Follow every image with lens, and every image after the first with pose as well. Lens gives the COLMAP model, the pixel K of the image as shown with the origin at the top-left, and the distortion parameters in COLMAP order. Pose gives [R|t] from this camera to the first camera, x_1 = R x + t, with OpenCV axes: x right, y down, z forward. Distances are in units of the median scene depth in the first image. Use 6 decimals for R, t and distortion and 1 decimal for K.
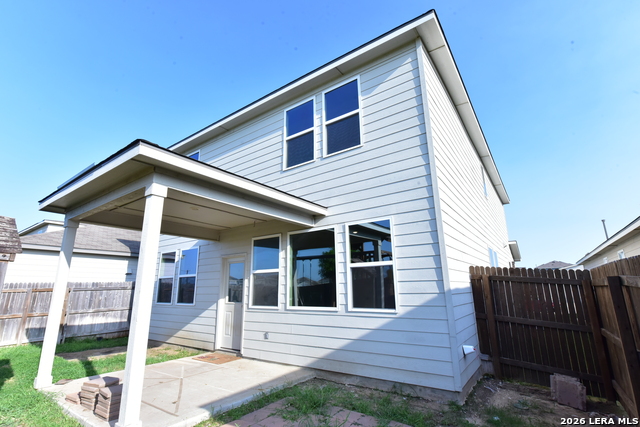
lens RADIAL K [[298.8, 0, 320.0], [0, 298.8, 213.5], [0, 0, 1]] dist [-0.001591, -0.000269]
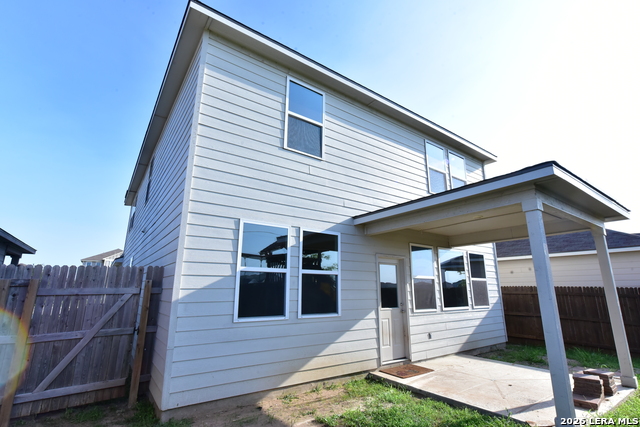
lens RADIAL K [[316.0, 0, 320.0], [0, 316.0, 213.5], [0, 0, 1]] dist [-0.000807, -0.000105]
pose [[0.304332, 0.248623, 0.919548, -1.166868], [-0.231625, 0.955679, -0.181734, 0.219554], [-0.923976, -0.157683, 0.348431, 0.809131]]
